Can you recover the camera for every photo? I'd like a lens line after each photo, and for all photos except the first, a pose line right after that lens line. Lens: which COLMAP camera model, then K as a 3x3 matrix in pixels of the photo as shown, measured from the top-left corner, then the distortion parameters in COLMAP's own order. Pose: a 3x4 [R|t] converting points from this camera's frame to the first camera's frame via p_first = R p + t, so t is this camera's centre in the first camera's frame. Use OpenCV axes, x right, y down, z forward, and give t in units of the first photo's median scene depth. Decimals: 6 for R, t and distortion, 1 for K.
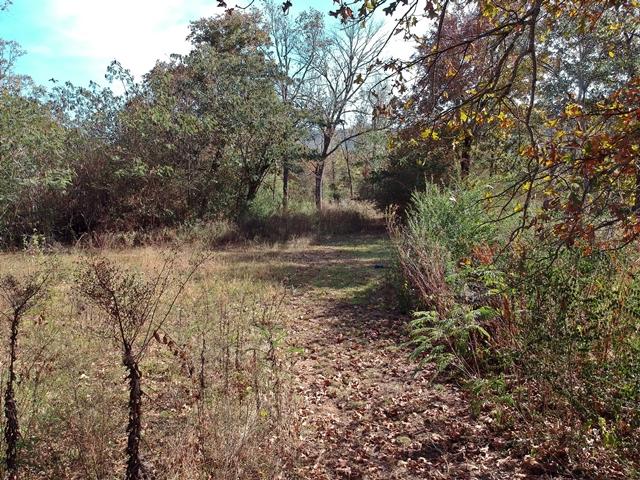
lens RADIAL K [[468.0, 0, 324.0], [0, 468.0, 242.6], [0, 0, 1]] dist [0.102738, -0.174062]
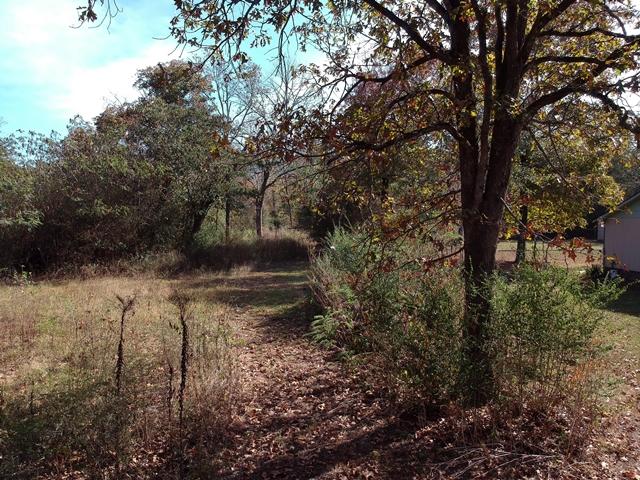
lens RADIAL K [[468.0, 0, 324.0], [0, 468.0, 242.6], [0, 0, 1]] dist [0.102738, -0.174062]
pose [[0.992432, -0.012384, 0.122167, 0.008583], [0.018345, 0.998689, -0.047791, -0.007815], [-0.121415, 0.049670, 0.991358, -0.166828]]
